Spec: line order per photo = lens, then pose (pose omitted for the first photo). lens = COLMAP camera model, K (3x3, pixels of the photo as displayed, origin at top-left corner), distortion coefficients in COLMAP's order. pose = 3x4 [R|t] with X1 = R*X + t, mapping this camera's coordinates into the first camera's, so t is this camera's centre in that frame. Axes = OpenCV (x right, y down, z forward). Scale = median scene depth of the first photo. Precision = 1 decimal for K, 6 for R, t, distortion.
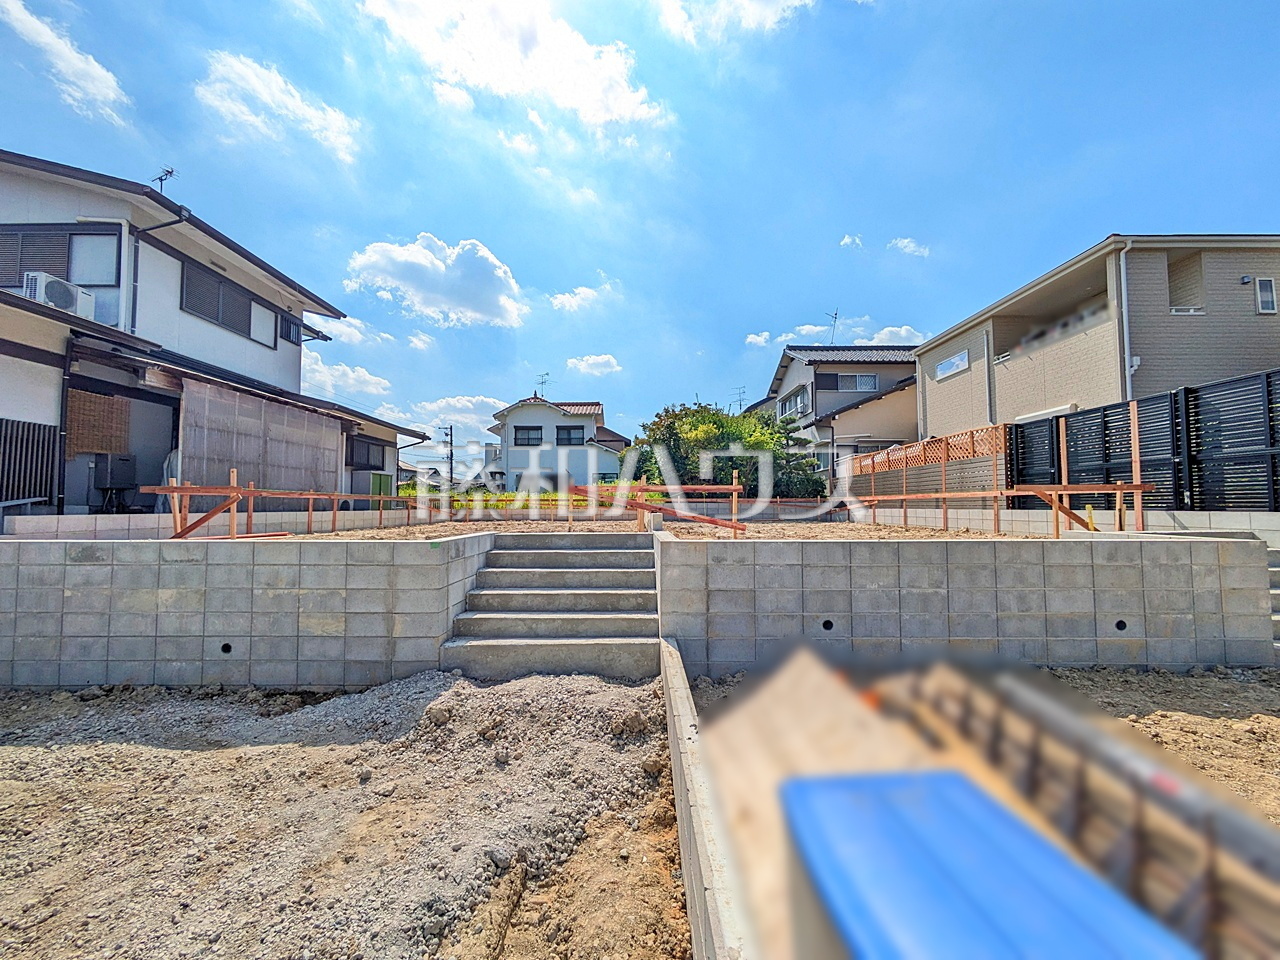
lens RADIAL K [[507.9, 0, 639.4], [0, 507.9, 484.2], [0, 0, 1]] dist [-0.002449, 0.002608]
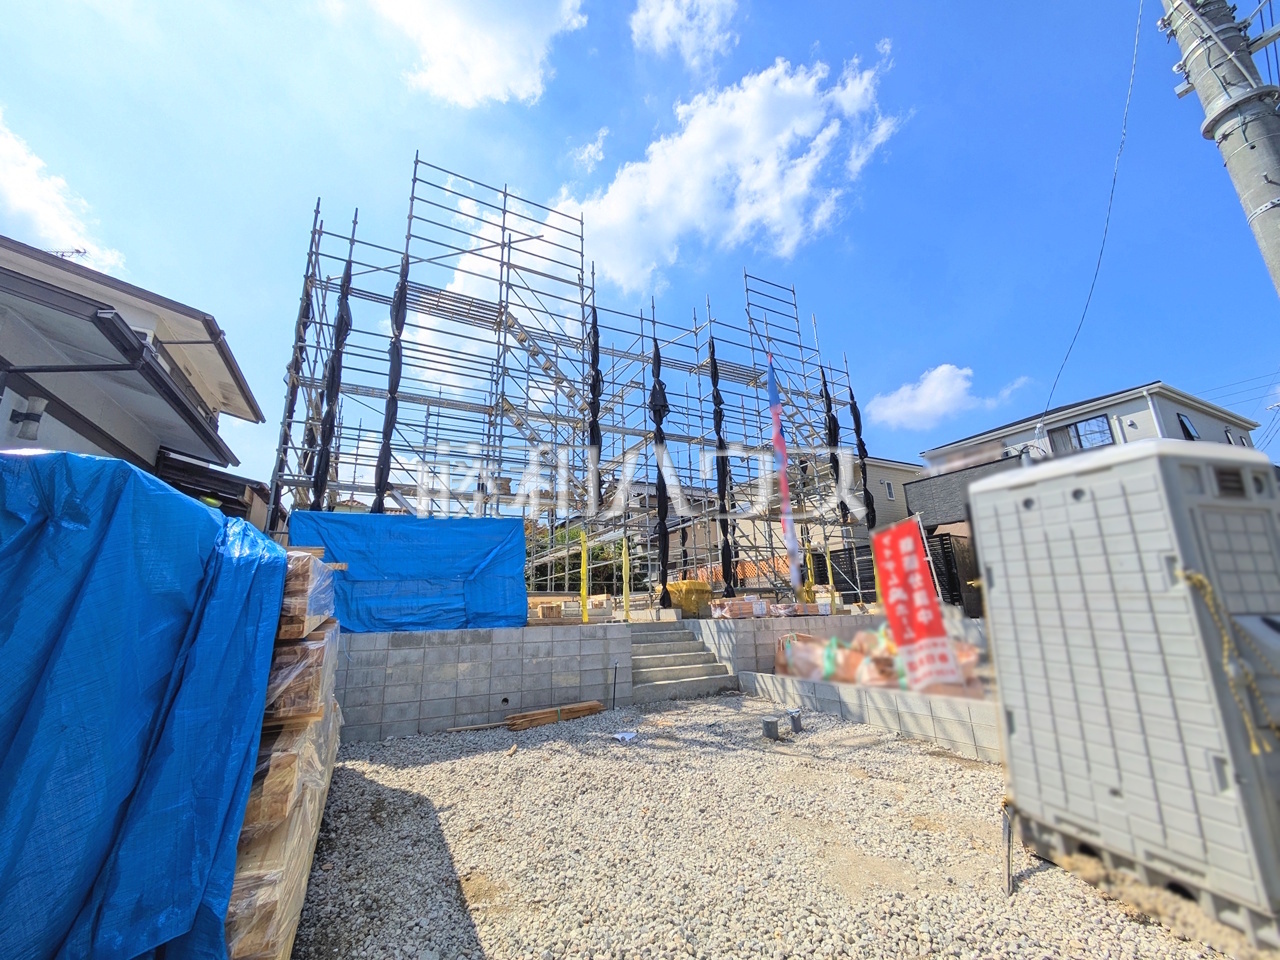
lens RADIAL K [[507.9, 0, 638.3], [0, 507.9, 479.6], [0, 0, 1]] dist [-0.002449, 0.002608]
pose [[0.890286, 0.094390, 0.445512, -0.737738], [0.005129, 0.976144, -0.217065, 0.006044], [-0.455372, 0.195535, 0.868563, -0.381782]]
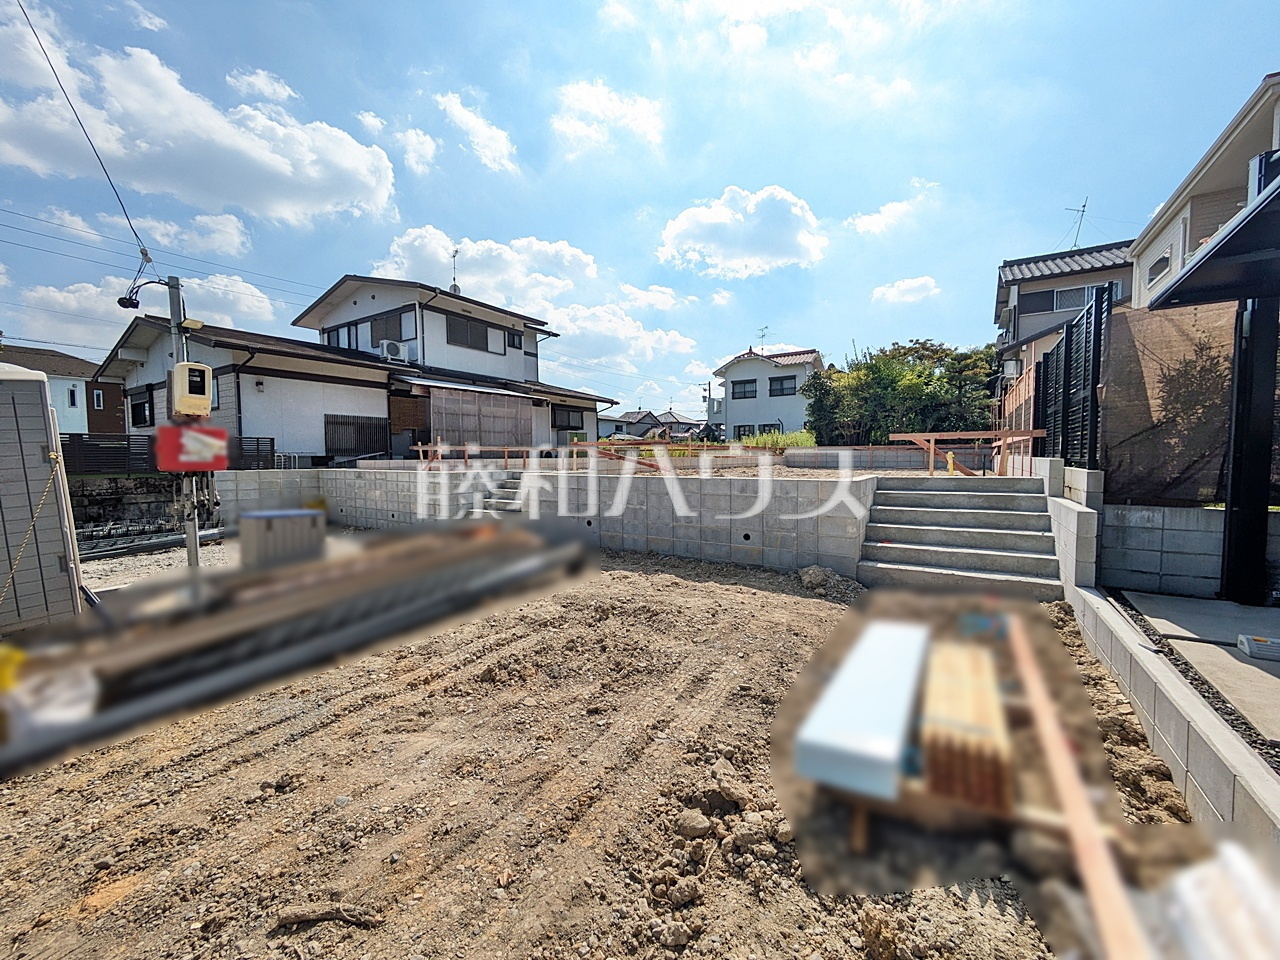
lens RADIAL K [[507.9, 0, 641.1], [0, 507.9, 481.9], [0, 0, 1]] dist [-0.002449, 0.002608]
pose [[0.841409, 0.024899, -0.539824, 0.890225], [0.028058, 0.995578, 0.089653, -0.009354], [0.539669, -0.090582, 0.836990, -0.214382]]
